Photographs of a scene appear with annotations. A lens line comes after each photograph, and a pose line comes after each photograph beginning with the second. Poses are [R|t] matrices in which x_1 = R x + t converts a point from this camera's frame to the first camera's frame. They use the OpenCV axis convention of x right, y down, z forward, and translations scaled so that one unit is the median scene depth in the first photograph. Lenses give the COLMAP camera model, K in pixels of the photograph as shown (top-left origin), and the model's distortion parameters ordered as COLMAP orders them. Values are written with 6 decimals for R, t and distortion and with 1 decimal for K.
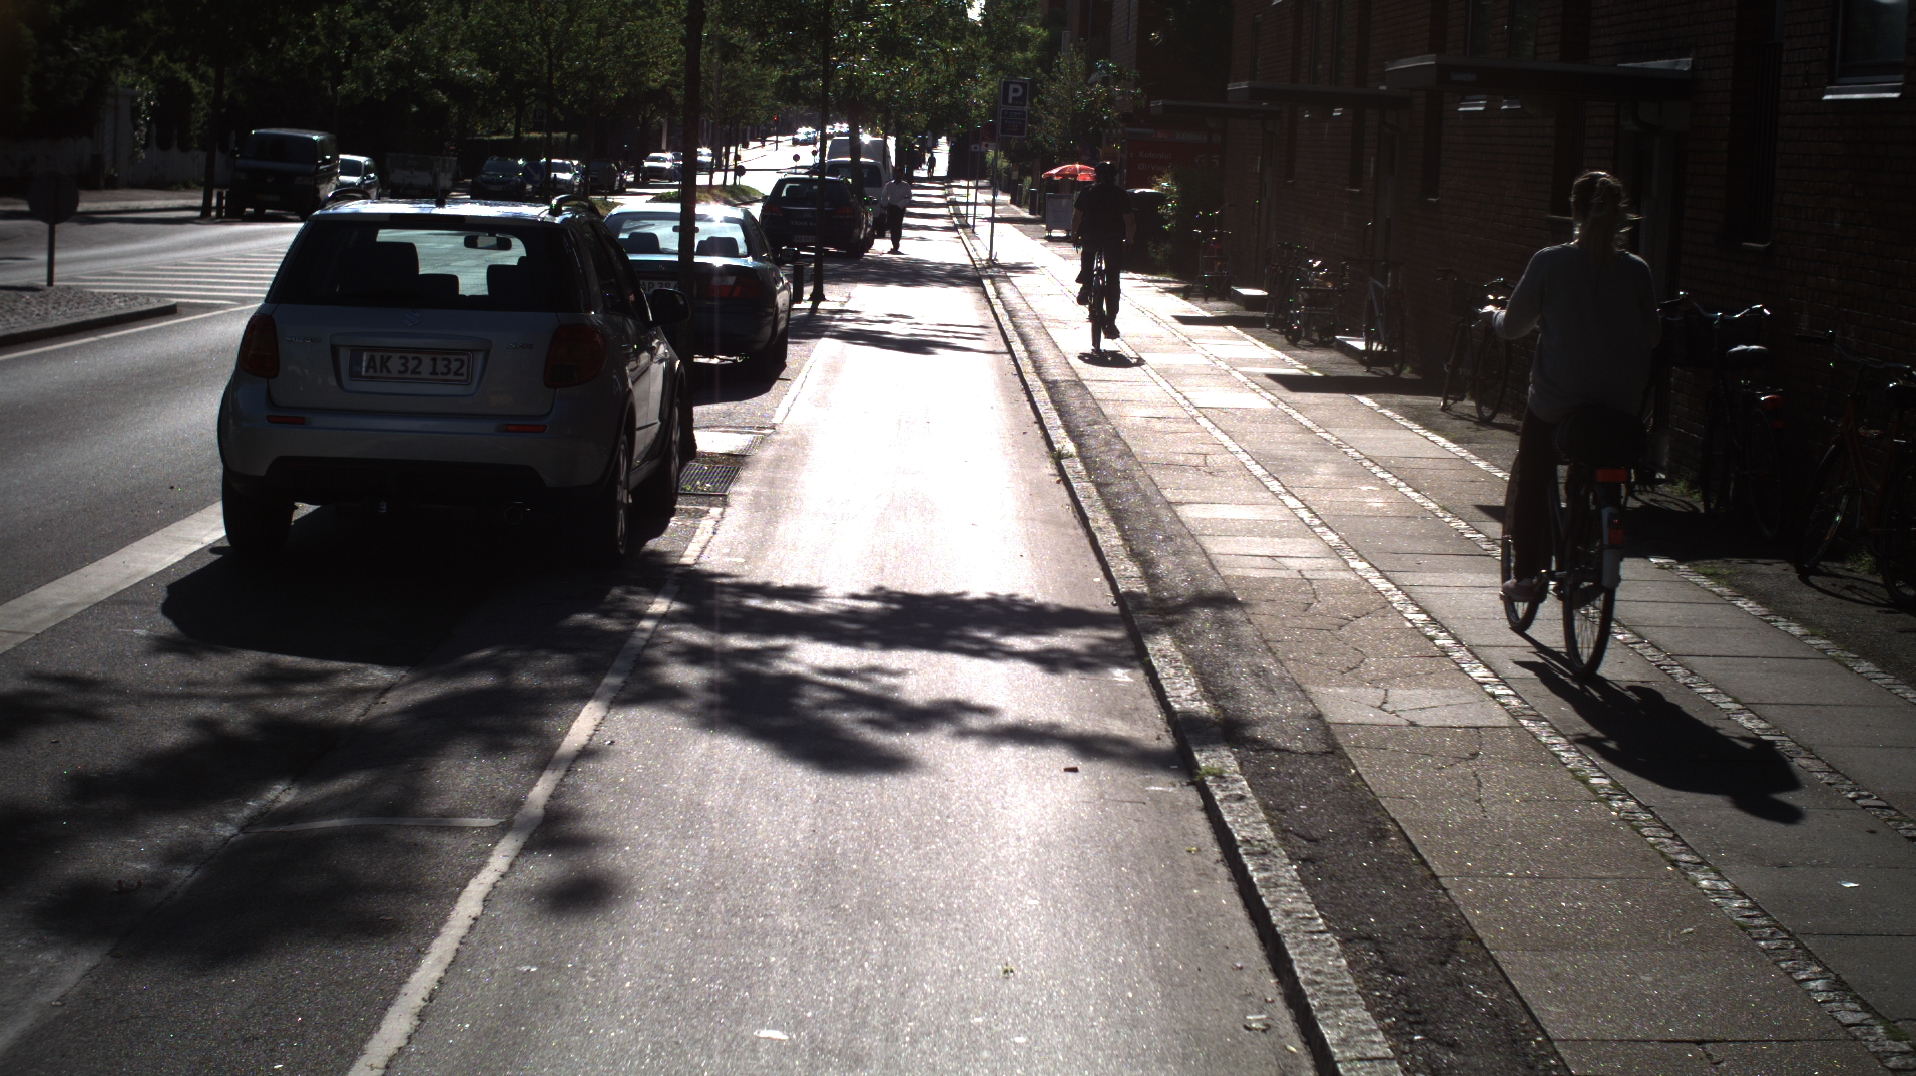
lens RADIAL K [[9652.4, 0, 947.6], [0, 9652.4, 538.4], [0, 0, 1]] dist [-1.675140, 0.000000]
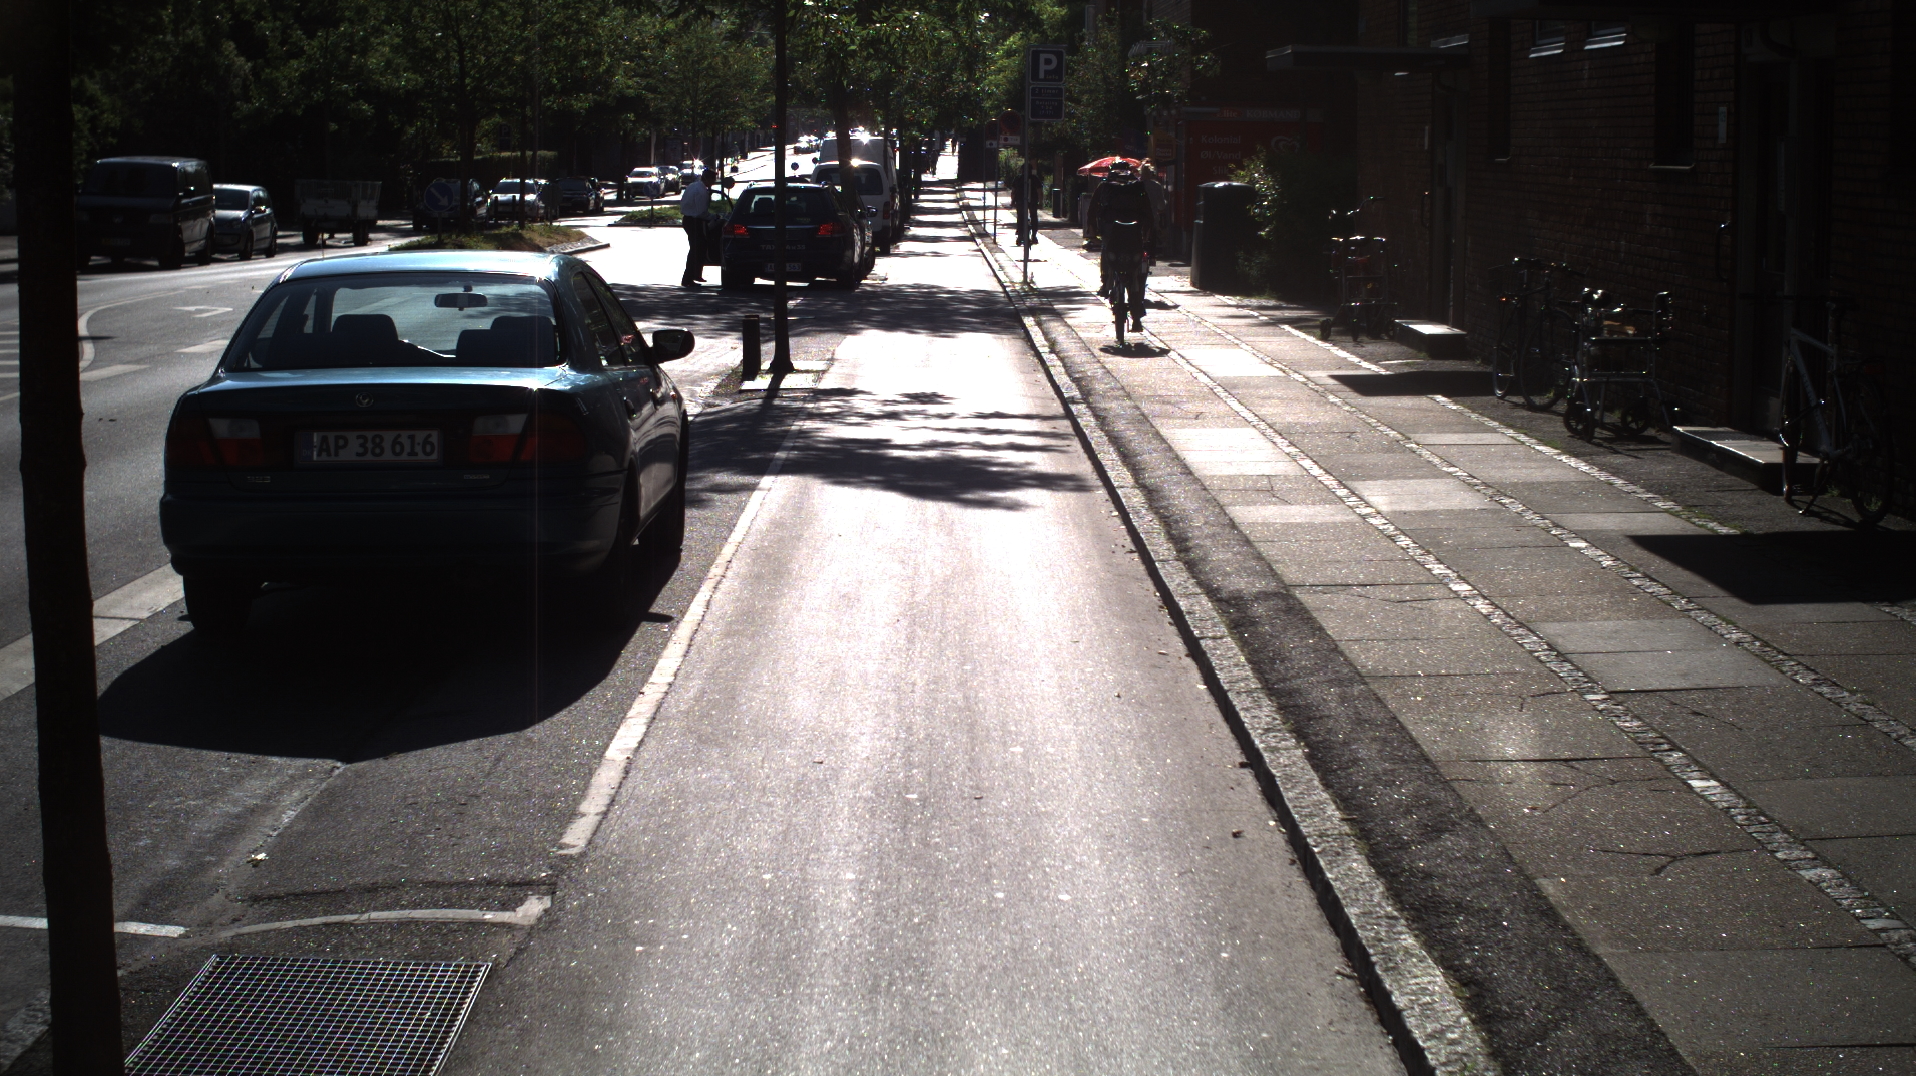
lens RADIAL K [[9652.4, 0, 968.1], [0, 9652.4, 535.1], [0, 0, 1]] dist [-1.675140, 0.000000]
pose [[0.999029, -0.044058, -0.000405, -0.001421], [0.044058, 0.999029, -0.000672, -0.017771], [0.000434, 0.000654, 1.000000, 0.483546]]
